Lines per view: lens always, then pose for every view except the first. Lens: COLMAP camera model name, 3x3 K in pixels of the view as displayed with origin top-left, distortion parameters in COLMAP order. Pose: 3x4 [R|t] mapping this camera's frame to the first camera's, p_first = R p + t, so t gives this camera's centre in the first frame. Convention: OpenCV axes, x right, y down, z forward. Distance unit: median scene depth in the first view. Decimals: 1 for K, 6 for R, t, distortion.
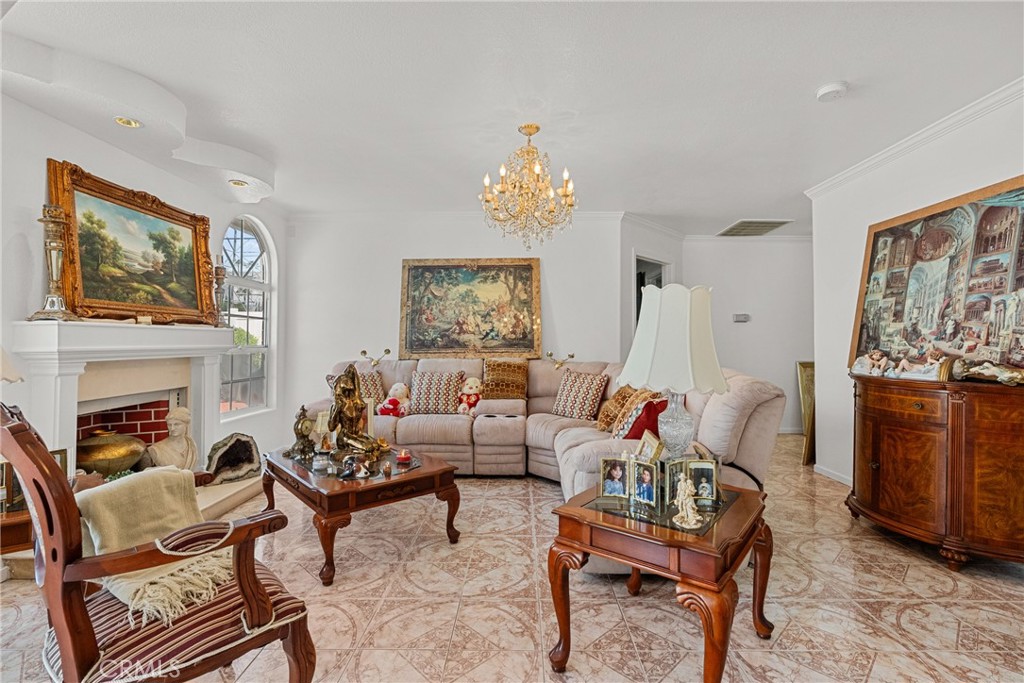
lens RADIAL K [[478.6, 0, 515.2], [0, 478.6, 334.7], [0, 0, 1]] dist [-0.001256, -0.000037]
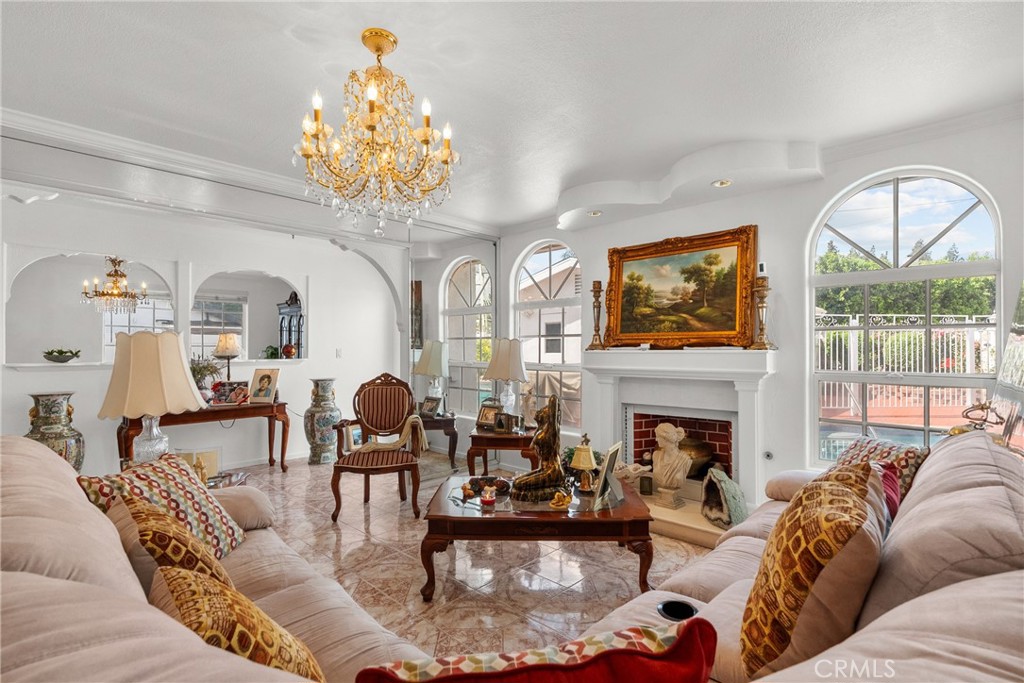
lens RADIAL K [[476.7, 0, 512.4], [0, 476.7, 344.8], [0, 0, 1]] dist [-0.001602, -0.000090]
pose [[-0.676069, -0.002430, -0.736834, 0.313166], [0.017060, 0.999675, -0.018951, -0.014110], [0.736641, -0.025383, -0.675808, 1.302253]]
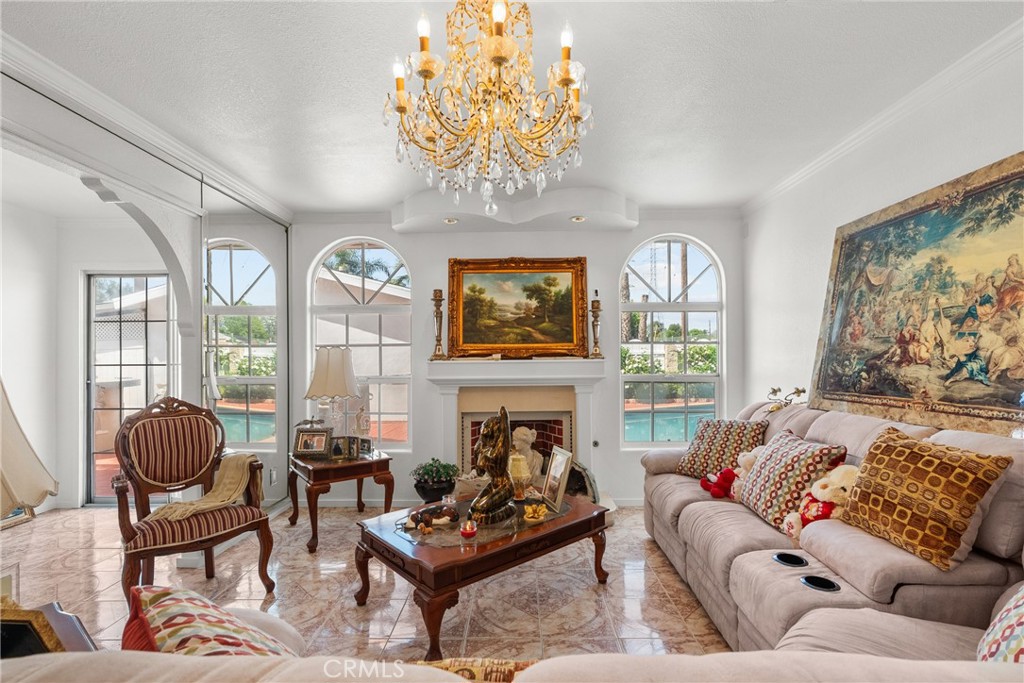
lens RADIAL K [[467.4, 0, 511.3], [0, 467.4, 356.9], [0, 0, 1]] dist [-0.002208, -0.000124]
pose [[0.001639, -0.000064, -0.999999, 0.424588], [0.025433, 0.999677, -0.000022, -0.023675], [0.999675, -0.025433, 0.001640, 0.850962]]
